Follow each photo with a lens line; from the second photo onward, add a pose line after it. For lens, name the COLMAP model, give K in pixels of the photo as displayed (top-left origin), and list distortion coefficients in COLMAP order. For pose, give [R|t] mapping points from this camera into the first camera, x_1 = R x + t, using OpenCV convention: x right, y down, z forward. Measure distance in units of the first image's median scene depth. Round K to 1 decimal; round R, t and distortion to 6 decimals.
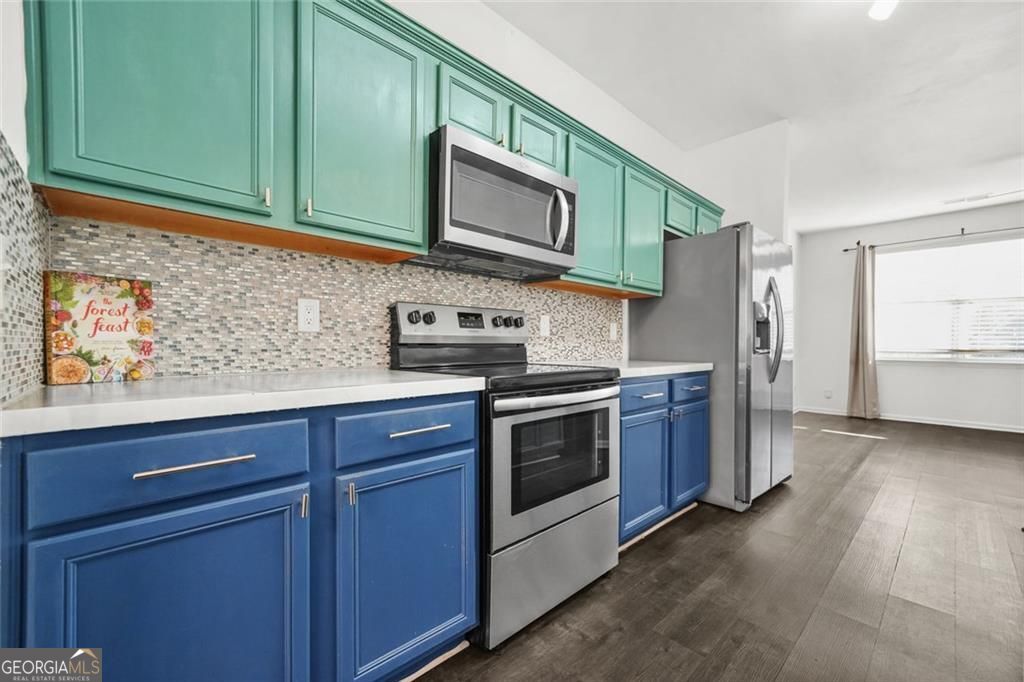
lens RADIAL K [[425.7, 0, 508.3], [0, 425.7, 347.5], [0, 0, 1]] dist [0.000161, 0.001393]
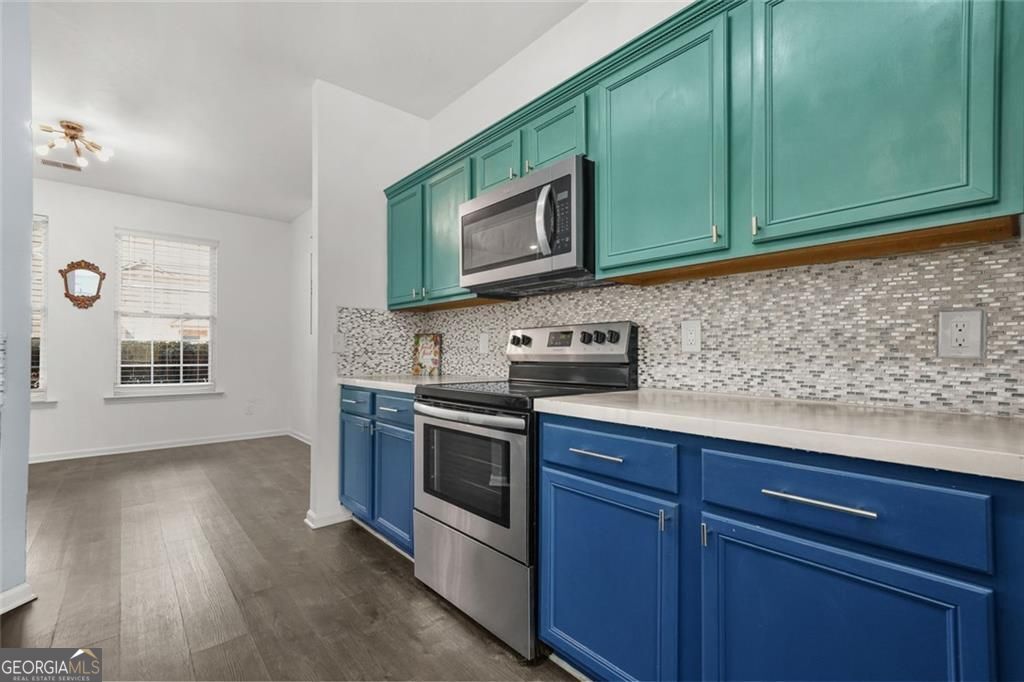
lens RADIAL K [[438.3, 0, 516.8], [0, 438.3, 350.4], [0, 0, 1]] dist [-0.002239, 0.001230]
pose [[-0.024261, -0.012610, -0.999626, 1.050473], [-0.008991, 0.999883, -0.012395, -0.024763], [0.999665, 0.008687, -0.024372, 1.008611]]
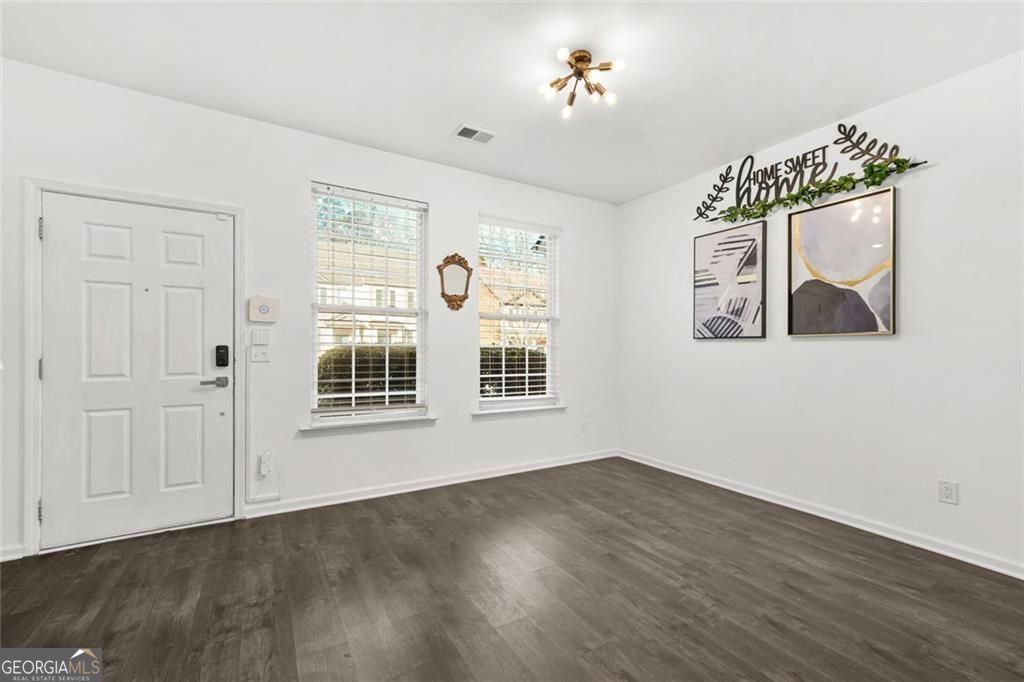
lens RADIAL K [[425.7, 0, 508.9], [0, 425.7, 349.1], [0, 0, 1]] dist [0.000161, 0.001393]
pose [[-0.221067, -0.002867, -0.975254, 0.605276], [-0.013613, 0.999907, 0.000146, -0.084059], [0.975164, 0.013308, -0.221086, -0.738524]]
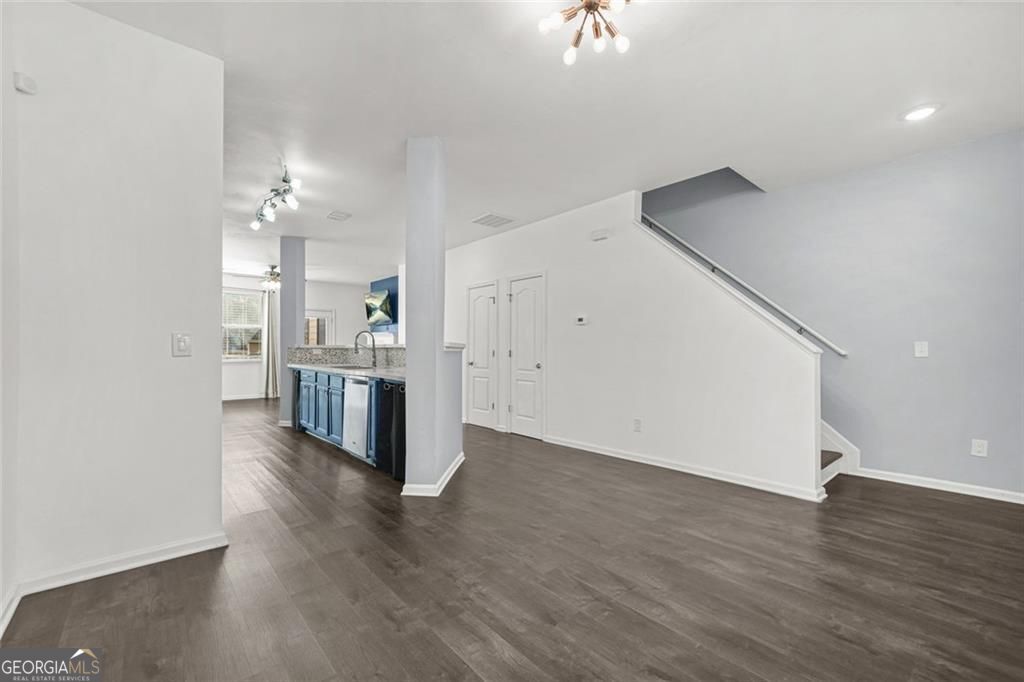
lens RADIAL K [[425.7, 0, 510.2], [0, 425.7, 351.3], [0, 0, 1]] dist [0.000161, 0.001393]
pose [[0.043873, -0.008146, 0.999004, -1.701344], [0.002815, 0.999964, 0.008030, -0.056497], [-0.999033, 0.002460, 0.043895, -0.665005]]
